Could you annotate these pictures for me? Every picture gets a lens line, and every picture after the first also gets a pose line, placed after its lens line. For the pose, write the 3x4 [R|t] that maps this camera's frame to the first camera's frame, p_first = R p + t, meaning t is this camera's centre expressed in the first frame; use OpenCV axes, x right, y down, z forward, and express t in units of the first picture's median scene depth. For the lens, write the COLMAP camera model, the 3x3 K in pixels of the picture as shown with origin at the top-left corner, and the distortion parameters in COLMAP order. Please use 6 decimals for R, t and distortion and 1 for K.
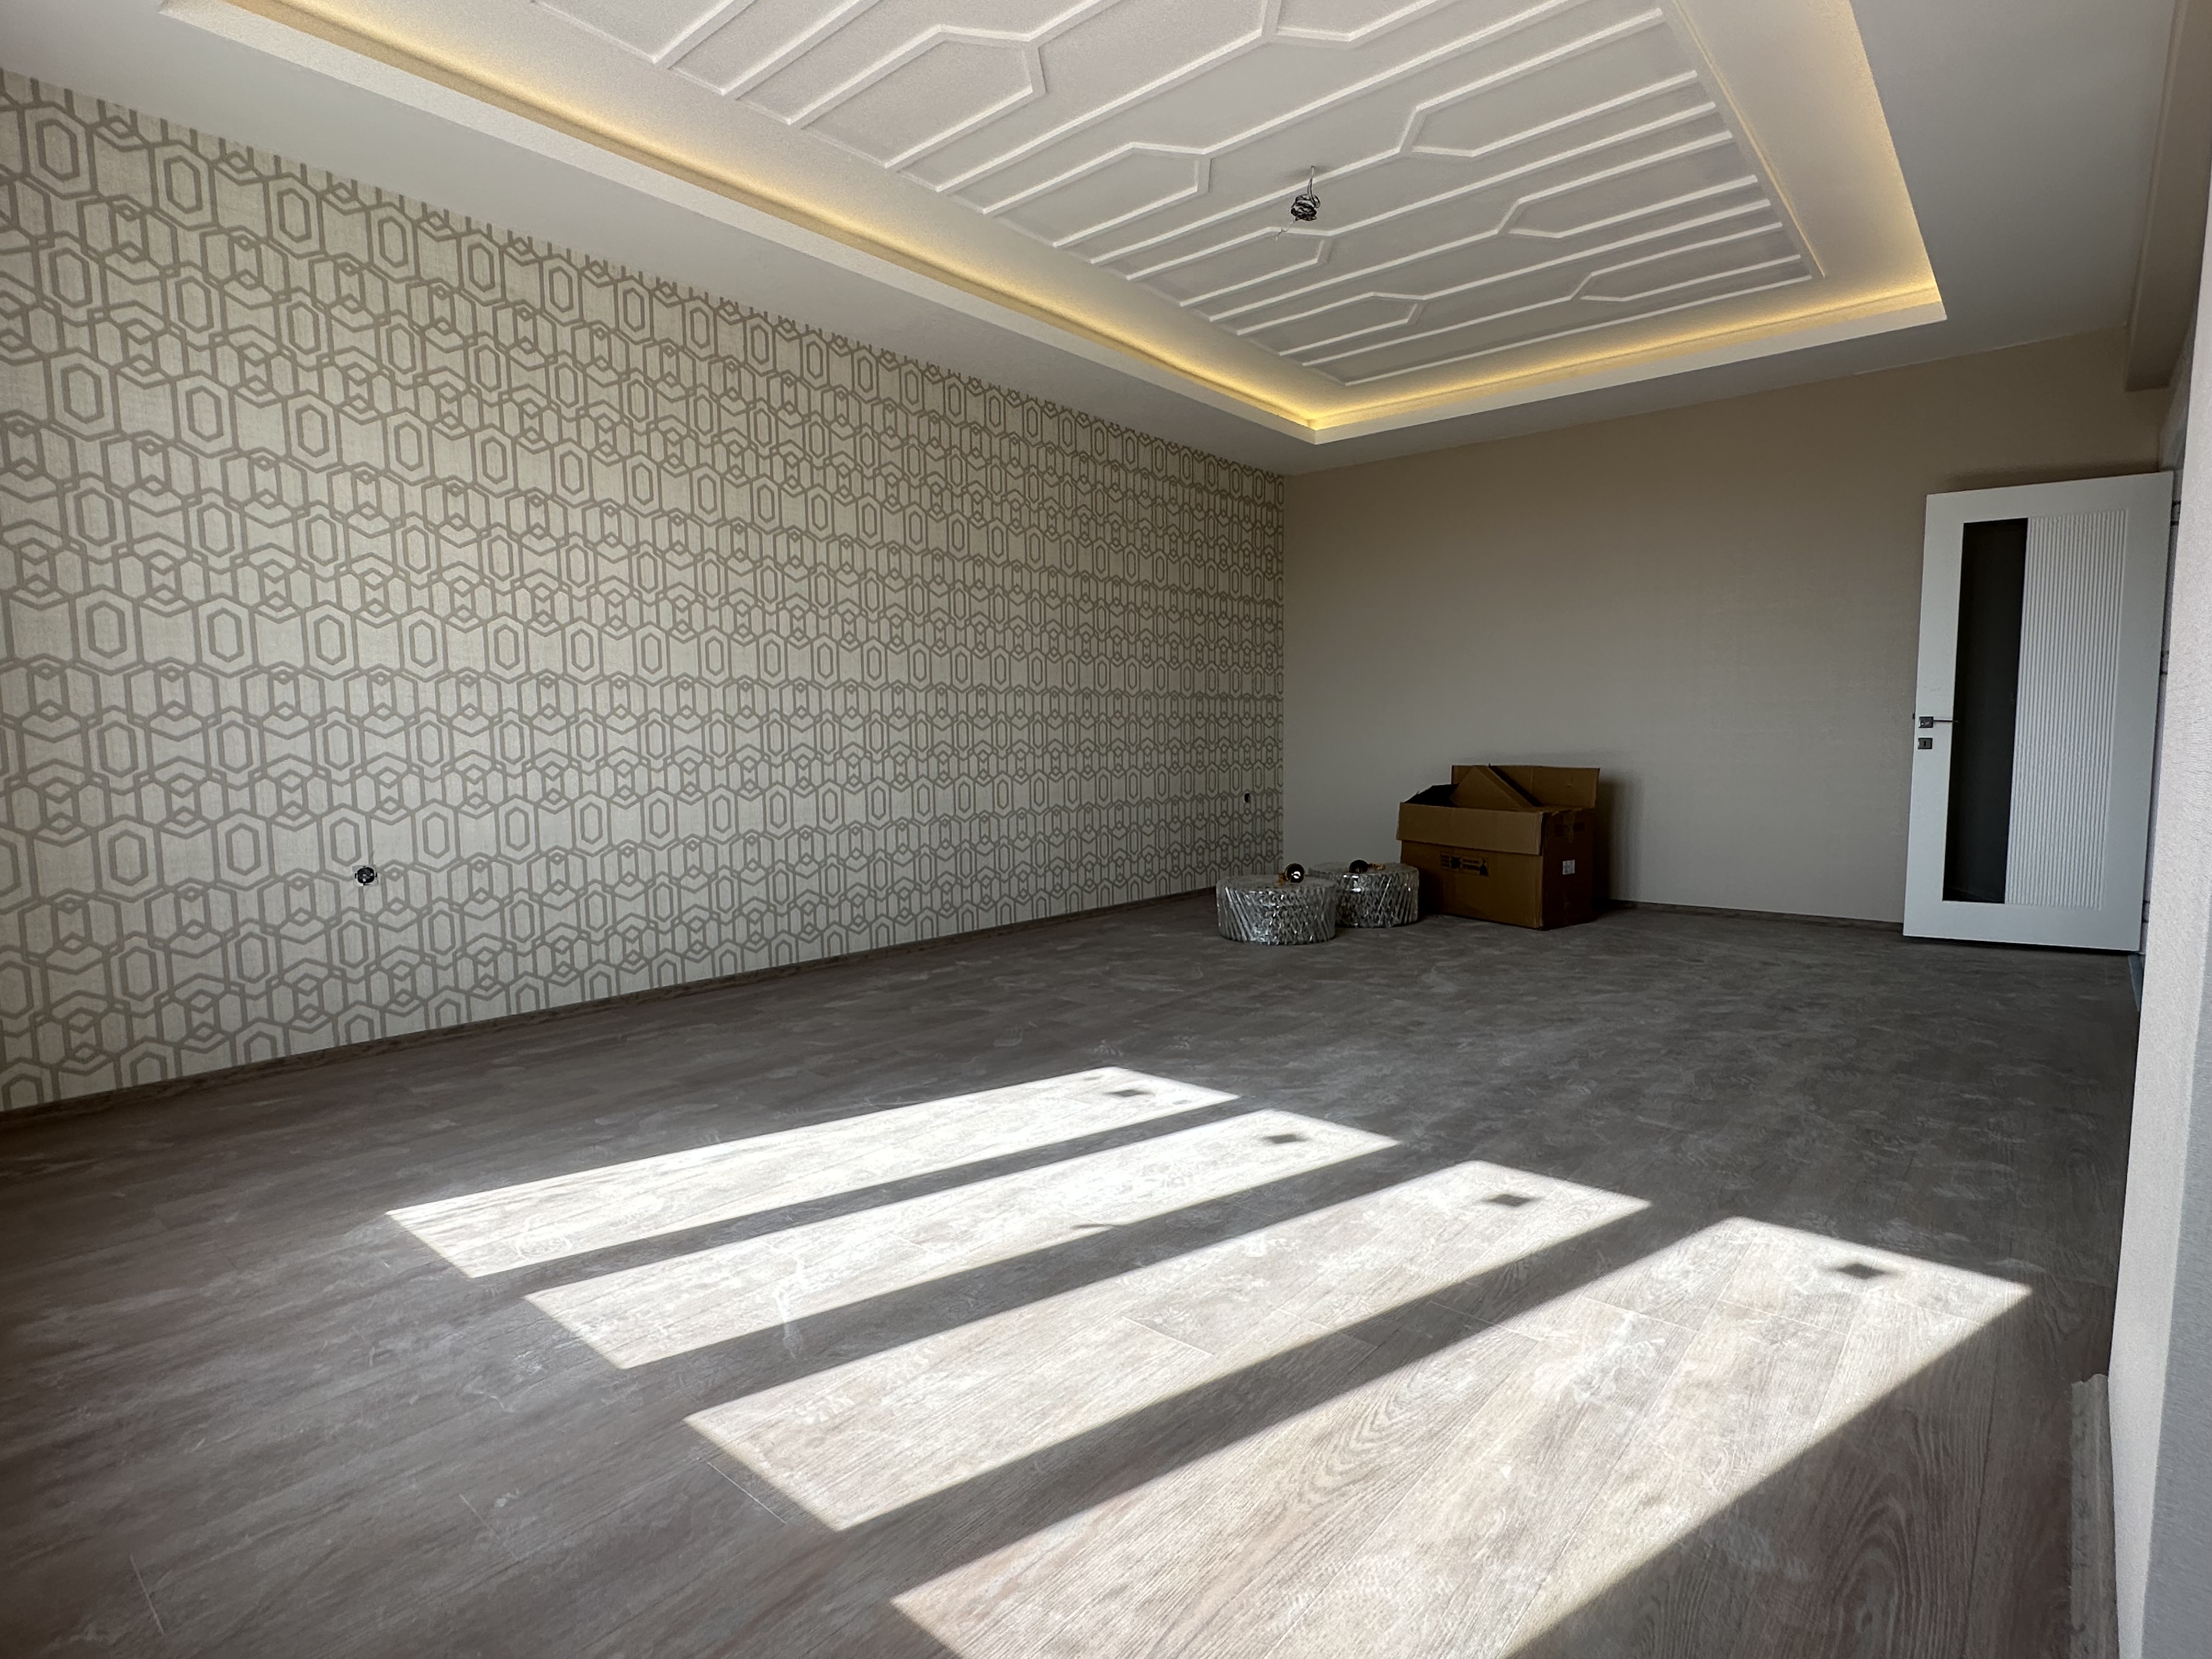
lens RADIAL K [[1124.8, 0, 1105.9], [0, 1124.8, 830.6], [0, 0, 1]] dist [-0.004569, 0.001282]
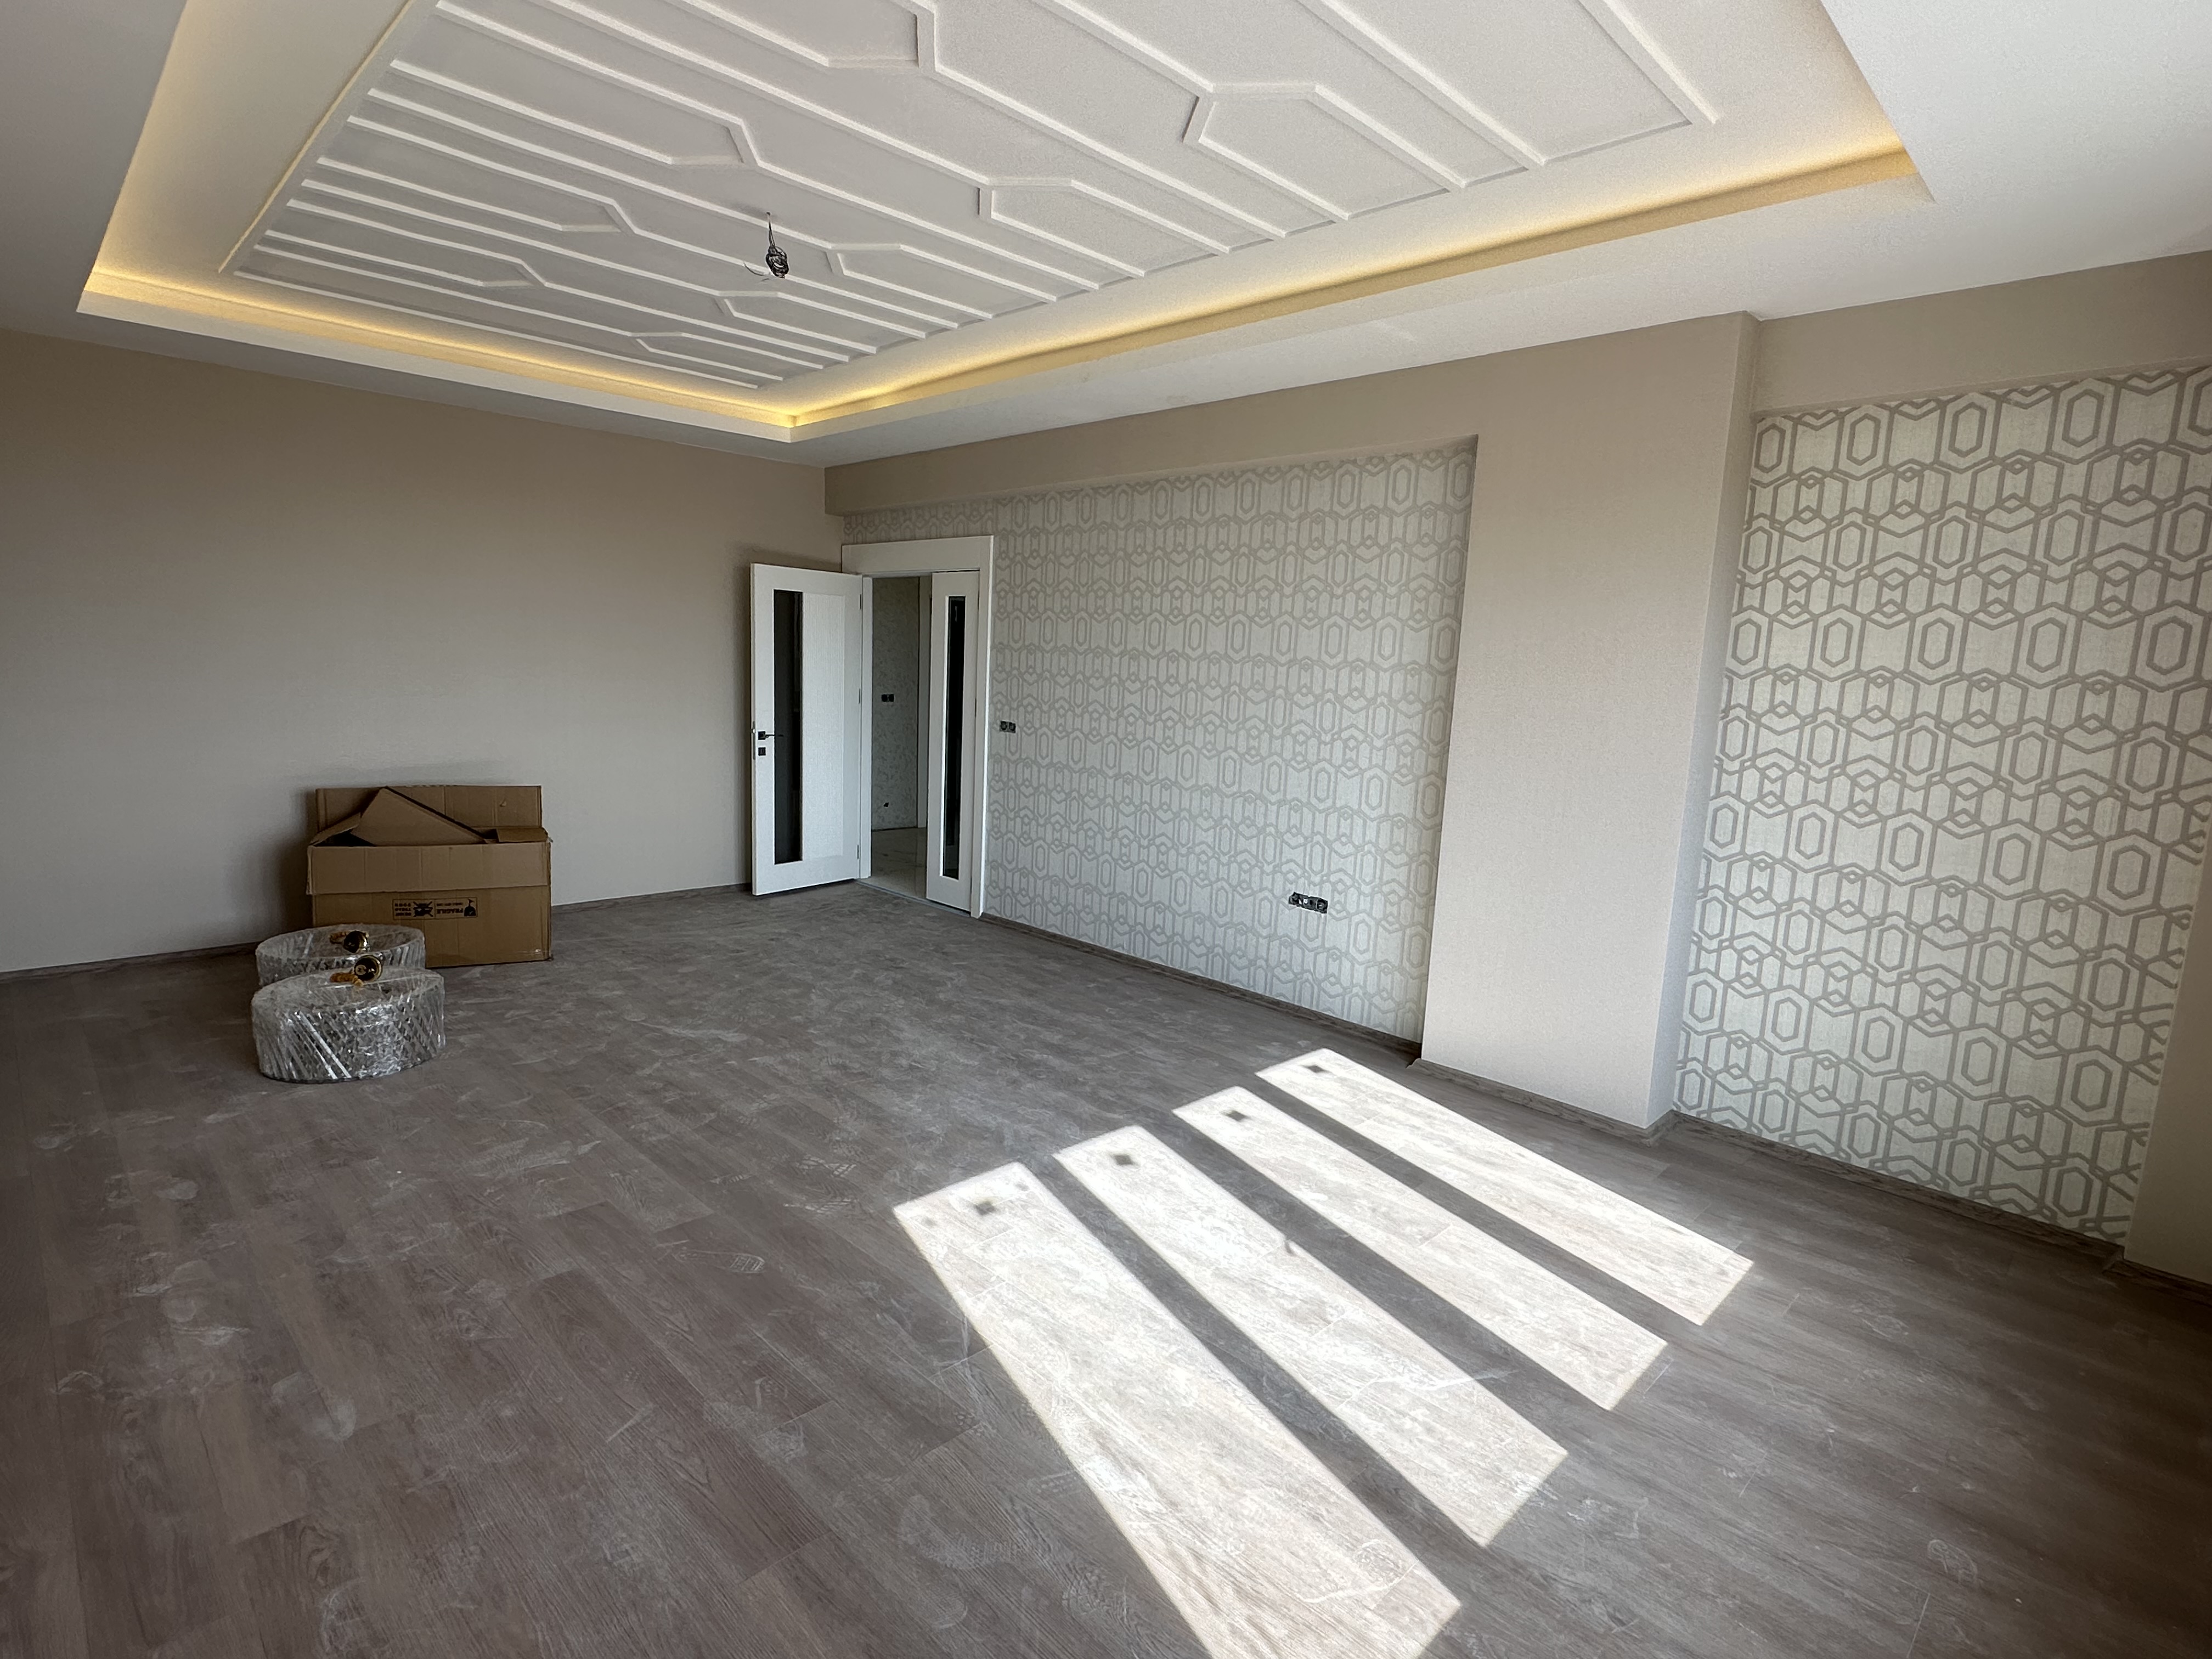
lens RADIAL K [[1124.8, 0, 1100.0], [0, 1124.8, 831.1], [0, 0, 1]] dist [-0.004569, 0.001282]
pose [[0.079540, -0.137061, 0.987364, -0.924171], [0.041144, 0.990110, 0.134127, -0.236696], [-0.995982, 0.029956, 0.084393, 0.787921]]
